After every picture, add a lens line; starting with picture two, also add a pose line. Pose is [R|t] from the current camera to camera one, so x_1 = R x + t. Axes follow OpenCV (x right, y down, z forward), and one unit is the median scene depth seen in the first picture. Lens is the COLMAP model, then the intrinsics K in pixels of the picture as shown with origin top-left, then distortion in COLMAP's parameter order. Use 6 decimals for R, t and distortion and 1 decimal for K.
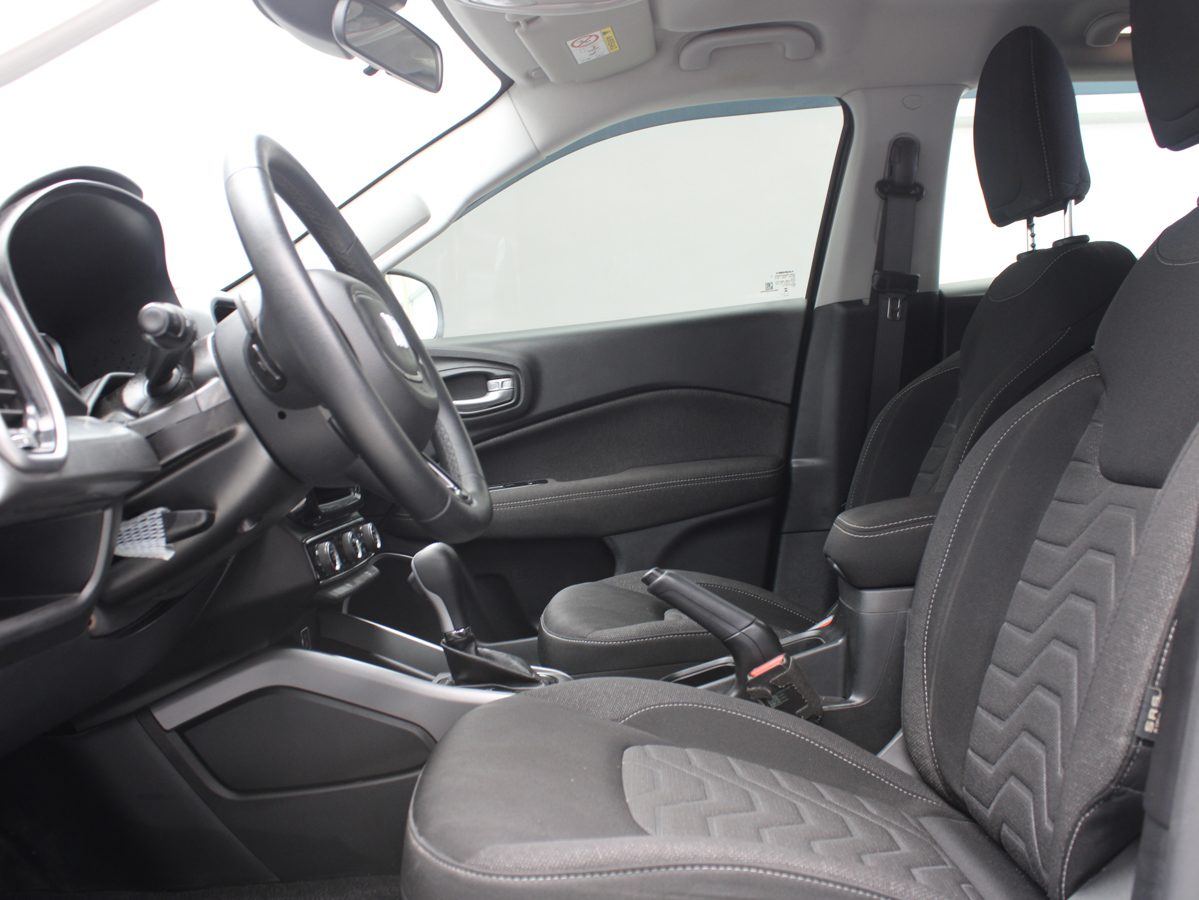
lens RADIAL K [[1176.1, 0, 599.5], [0, 1176.1, 450.0], [0, 0, 1]] dist [-0.155961, 0.128400]
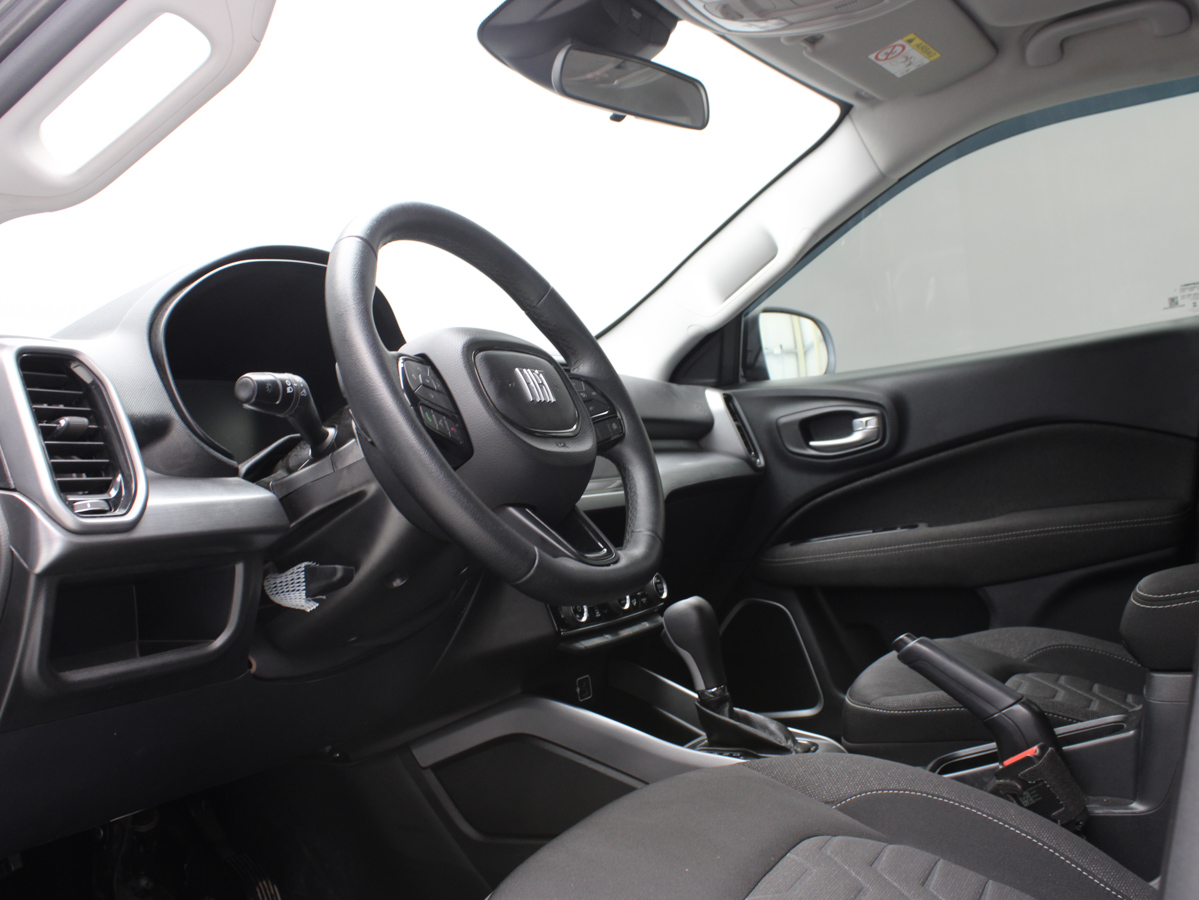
lens RADIAL K [[1176.1, 0, 599.5], [0, 1176.1, 450.0], [0, 0, 1]] dist [-0.155961, 0.128400]
pose [[0.896437, -0.015610, -0.442896, 0.210152], [0.003826, 0.999615, -0.027487, -0.014126], [0.443154, 0.022945, 0.896152, 0.096146]]
